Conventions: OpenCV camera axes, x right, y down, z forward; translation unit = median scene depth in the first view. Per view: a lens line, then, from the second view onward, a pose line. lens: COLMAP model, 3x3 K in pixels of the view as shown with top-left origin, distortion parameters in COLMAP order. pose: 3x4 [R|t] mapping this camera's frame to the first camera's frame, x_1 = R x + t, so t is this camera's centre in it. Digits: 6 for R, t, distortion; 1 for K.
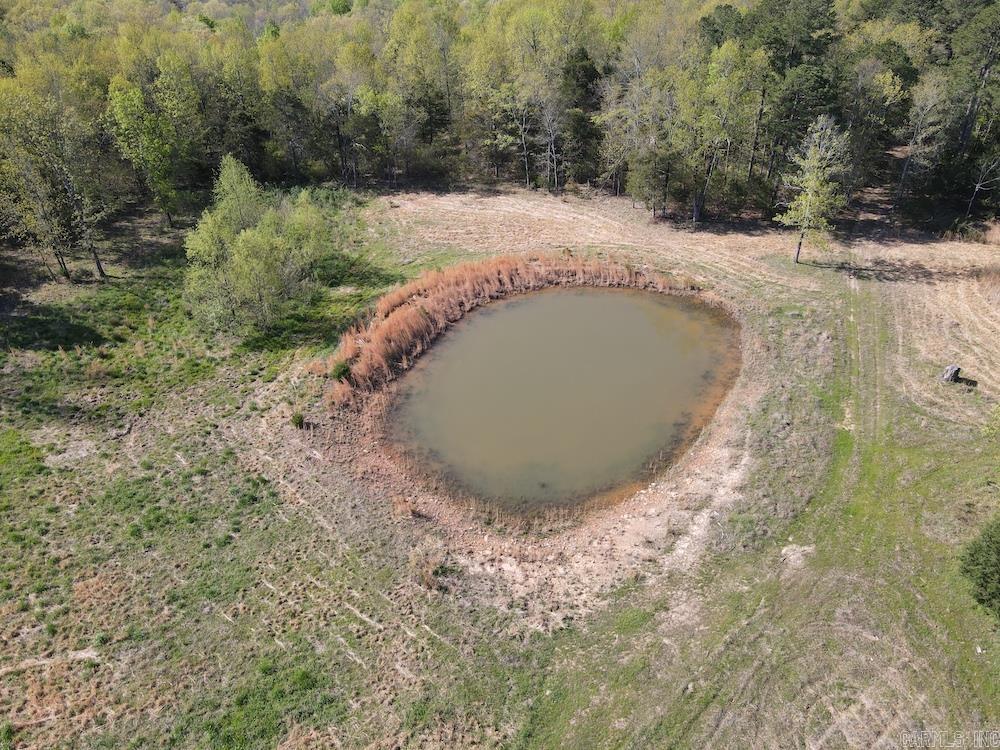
lens RADIAL K [[735.3, 0, 498.9], [0, 735.3, 378.4], [0, 0, 1]] dist [0.000724, 0.024354]
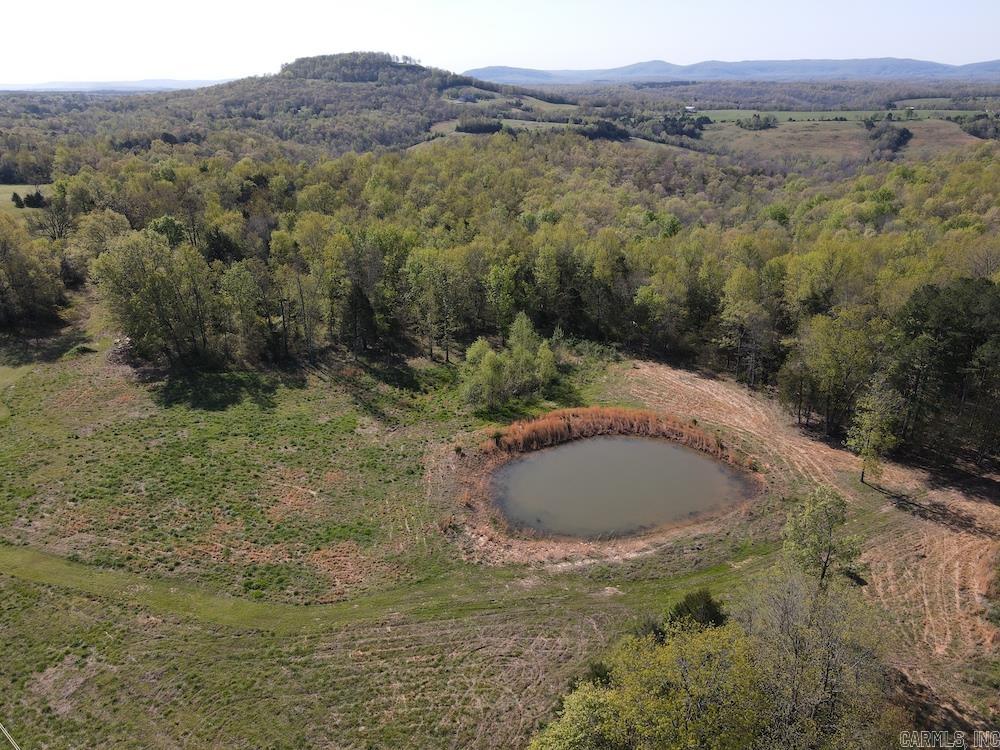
lens RADIAL K [[738.8, 0, 497.4], [0, 738.8, 374.0], [0, 0, 1]] dist [-0.000769, 0.016640]
pose [[0.786256, 0.247164, -0.566313, 0.589415], [-0.362819, 0.926549, -0.099343, 0.021137], [0.500163, 0.283579, 0.818181, -0.383544]]
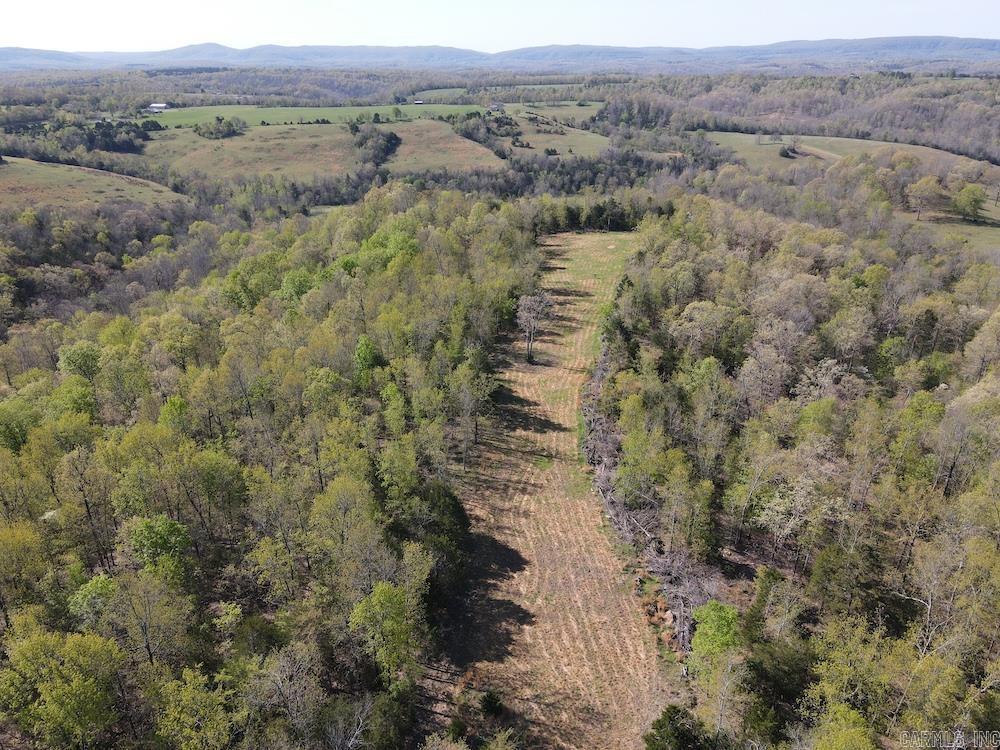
lens RADIAL K [[735.2, 0, 500.0], [0, 735.2, 375.0], [0, 0, 1]] dist [0.019195, -0.004770]
pose [[0.989734, 0.075958, -0.121065, 0.940578], [-0.098818, 0.975672, -0.195704, -2.856721], [0.103254, 0.205658, 0.973161, 3.595938]]
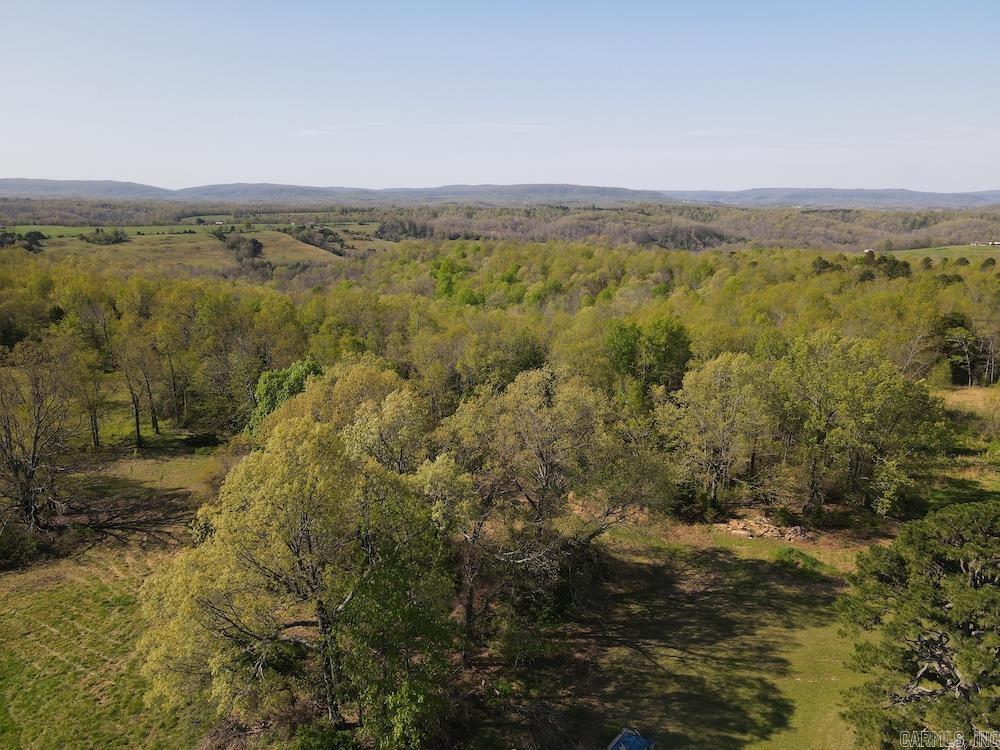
lens RADIAL K [[735.3, 0, 498.9], [0, 735.3, 378.4], [0, 0, 1]] dist [0.000724, 0.024354]
pose [[0.962153, -0.028607, 0.271004, -1.909466], [0.125439, 0.929346, -0.347249, 0.221892], [-0.241922, 0.368101, 0.897761, -0.328142]]
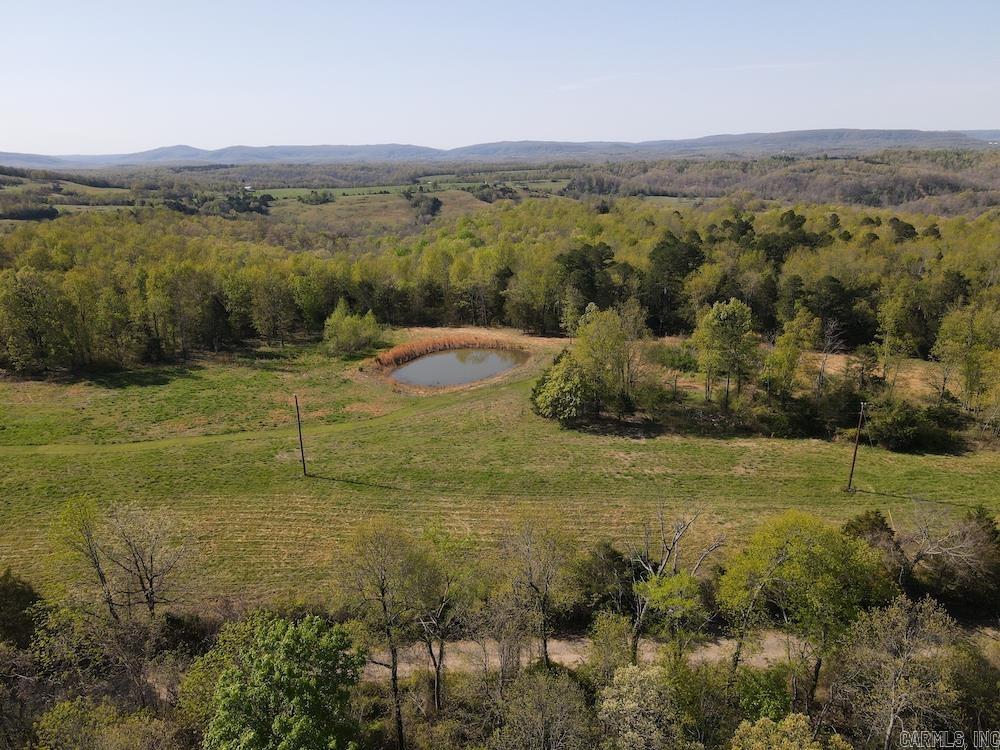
lens RADIAL K [[735.3, 0, 498.9], [0, 735.3, 378.4], [0, 0, 1]] dist [0.000724, 0.024354]
pose [[0.997105, 0.027408, -0.070919, 0.347609], [-0.047867, 0.950995, -0.305479, 0.690818], [0.059071, 0.307990, 0.949554, -1.246147]]
